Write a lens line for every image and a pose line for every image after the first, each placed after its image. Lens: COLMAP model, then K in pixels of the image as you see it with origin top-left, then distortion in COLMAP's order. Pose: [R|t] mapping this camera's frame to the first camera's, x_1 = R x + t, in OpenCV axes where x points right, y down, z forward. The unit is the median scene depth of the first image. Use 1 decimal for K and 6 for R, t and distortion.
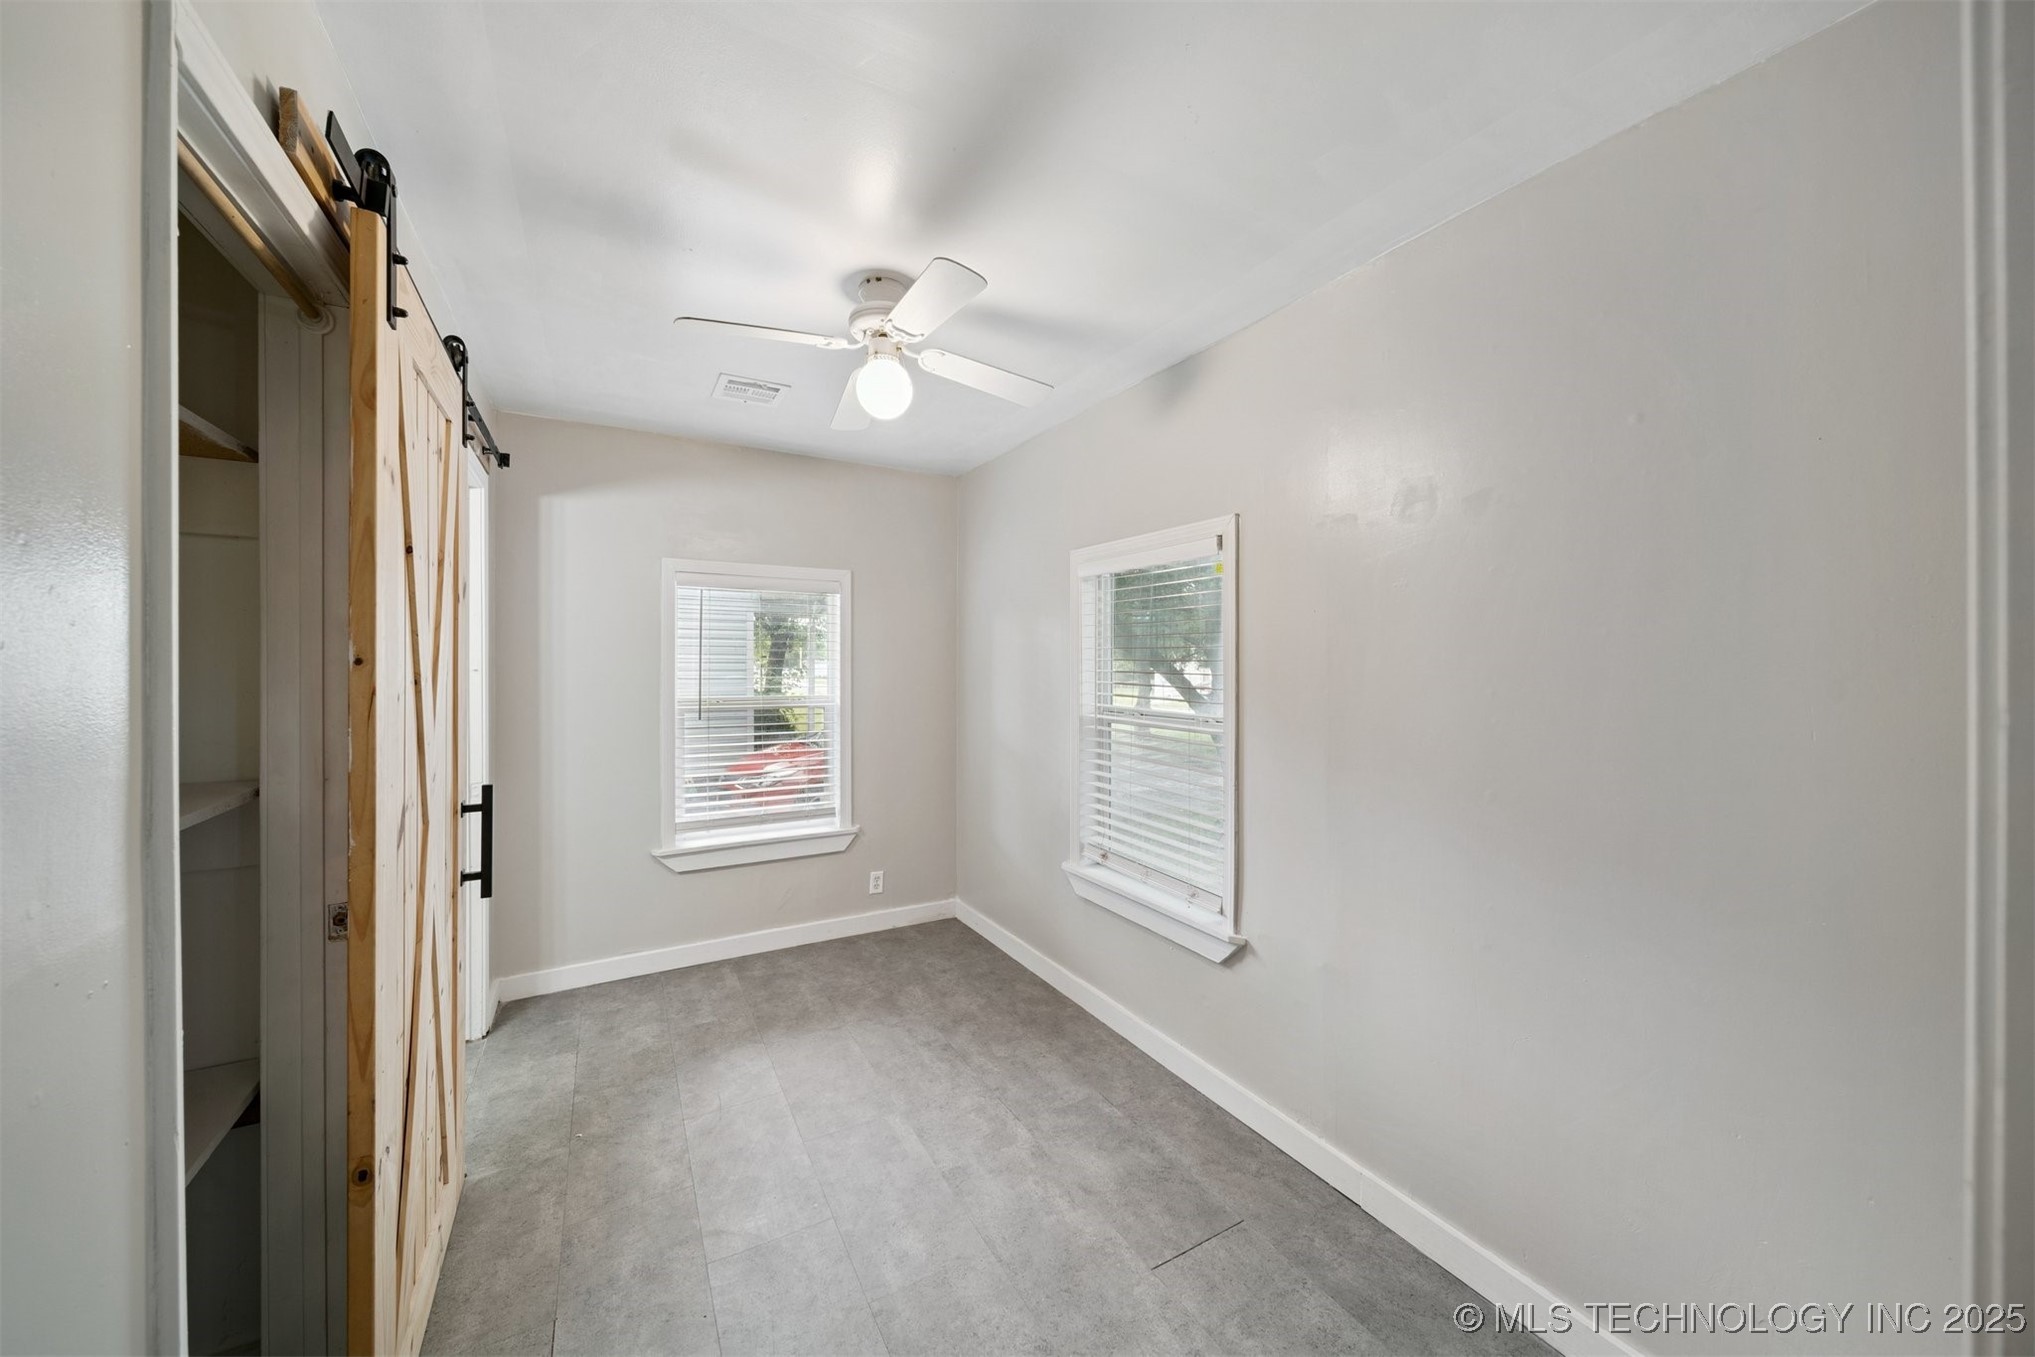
lens RADIAL K [[724.5, 0, 1010.6], [0, 724.5, 664.9], [0, 0, 1]] dist [-0.001227, 0.000075]
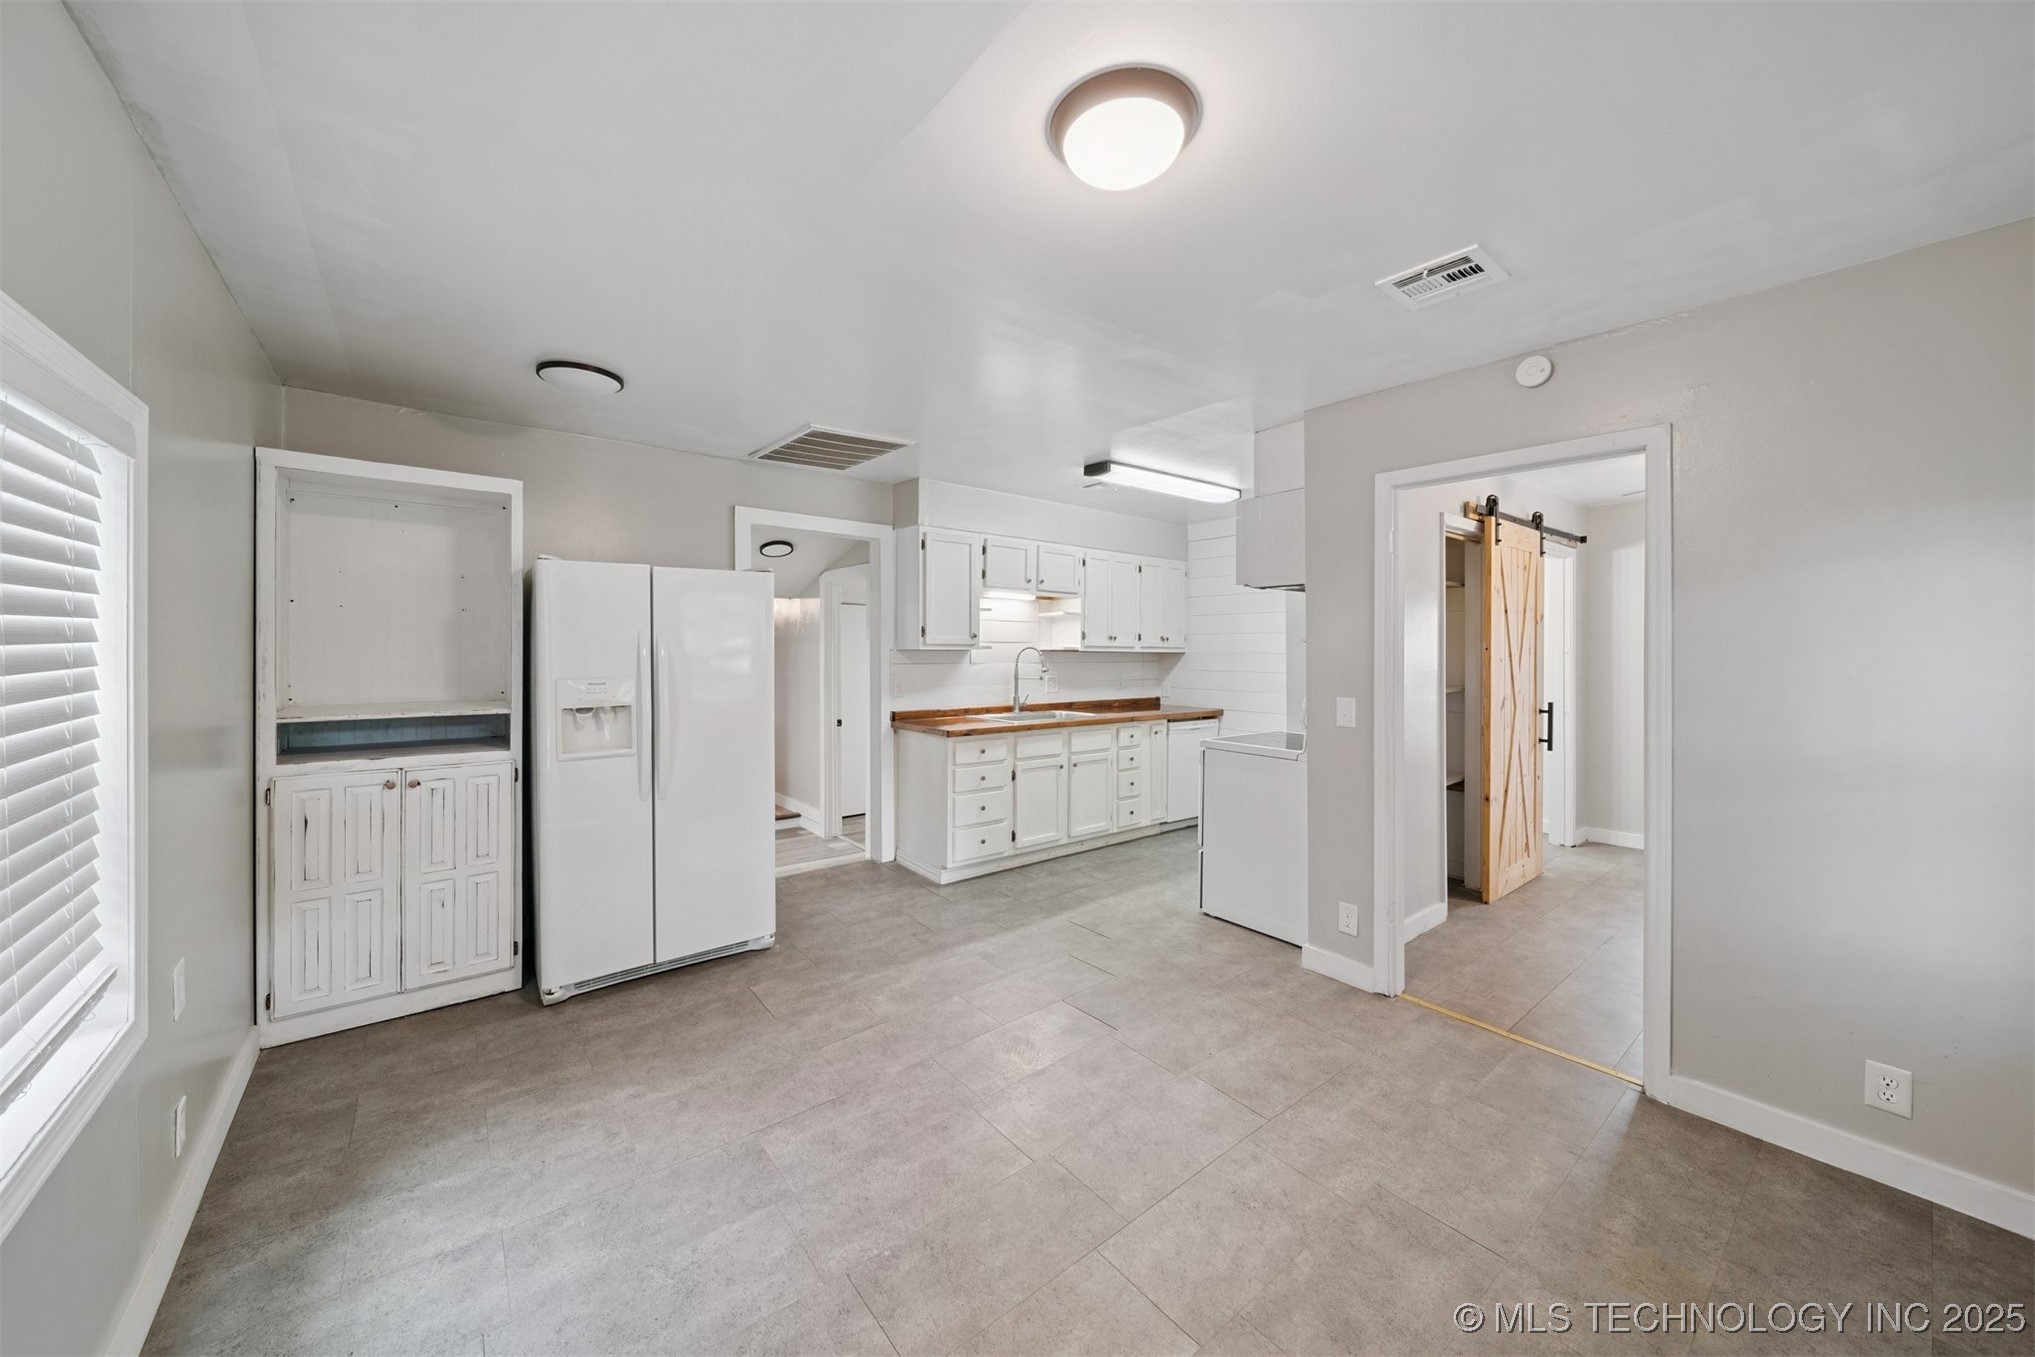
lens RADIAL K [[724.5, 0, 982.3], [0, 724.5, 647.8], [0, 0, 1]] dist [-0.001227, 0.000075]
pose [[0.147091, -0.003674, -0.989116, 1.742180], [0.000054, 0.999993, -0.003706, 0.001210], [0.989123, 0.000491, 0.147090, -1.521205]]
